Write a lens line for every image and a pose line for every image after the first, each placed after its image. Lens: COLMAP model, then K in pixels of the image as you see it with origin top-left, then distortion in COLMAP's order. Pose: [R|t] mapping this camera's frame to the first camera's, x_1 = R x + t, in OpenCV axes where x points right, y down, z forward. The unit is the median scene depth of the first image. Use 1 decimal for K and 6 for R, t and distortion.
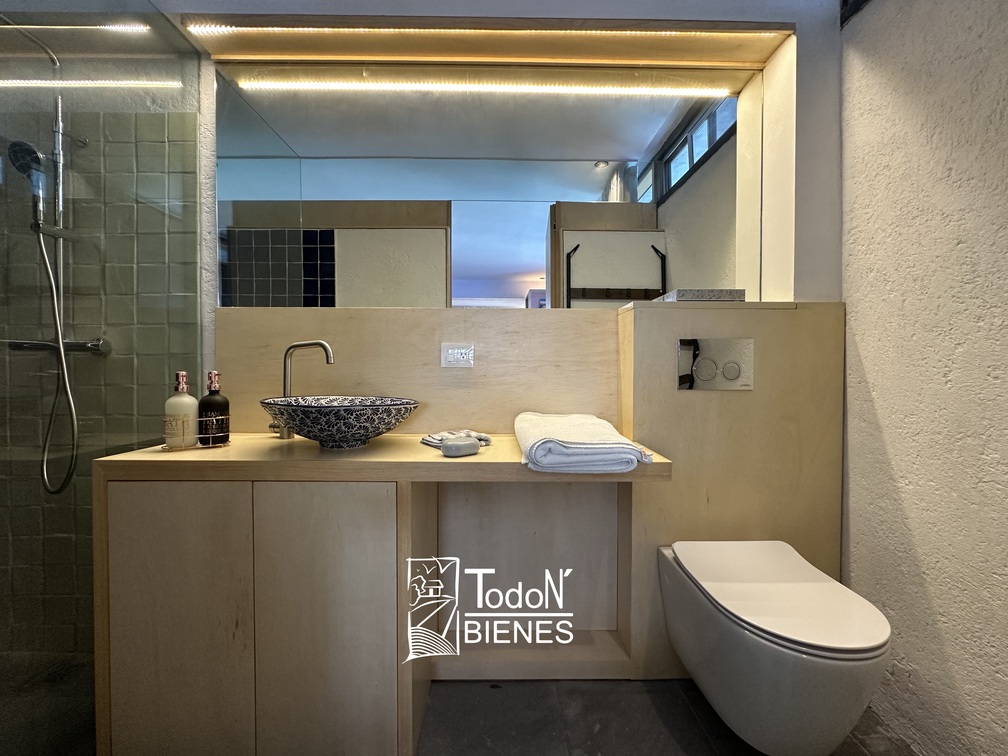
lens RADIAL K [[402.0, 0, 504.6], [0, 402.0, 373.2], [0, 0, 1]] dist [-0.003593, 0.001777]
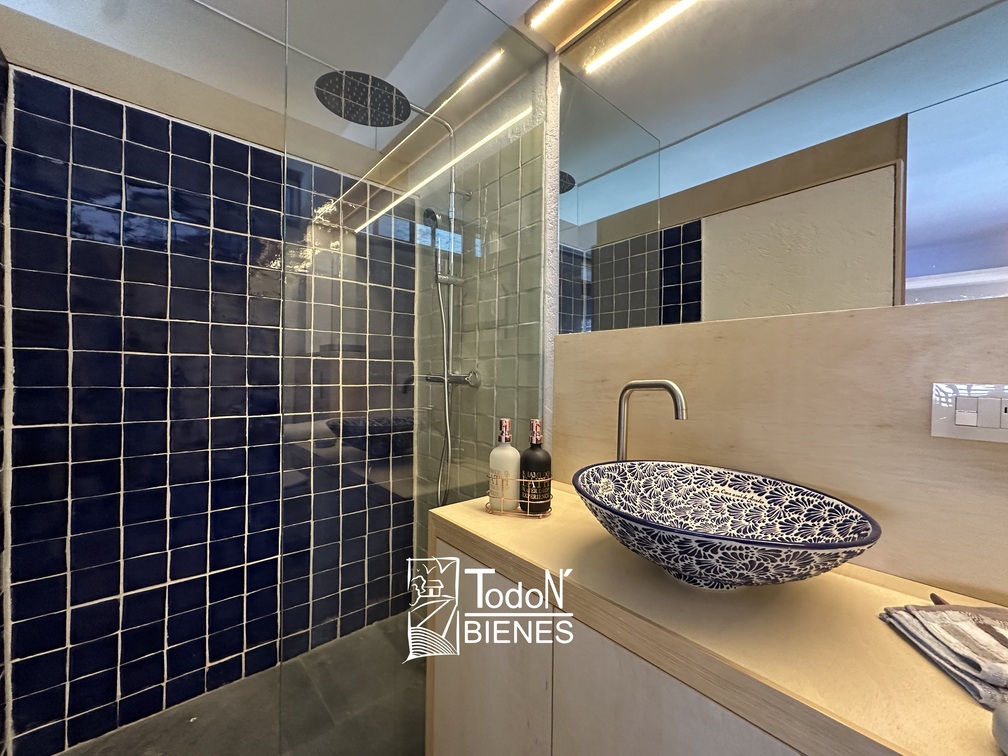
lens RADIAL K [[402.0, 0, 504.8], [0, 402.0, 375.3], [0, 0, 1]] dist [-0.003593, 0.001777]
pose [[0.650744, 0.009655, -0.759236, -0.129663], [-0.017094, 0.999852, -0.001937, -0.074043], [0.759105, 0.014239, 0.650812, 0.353383]]
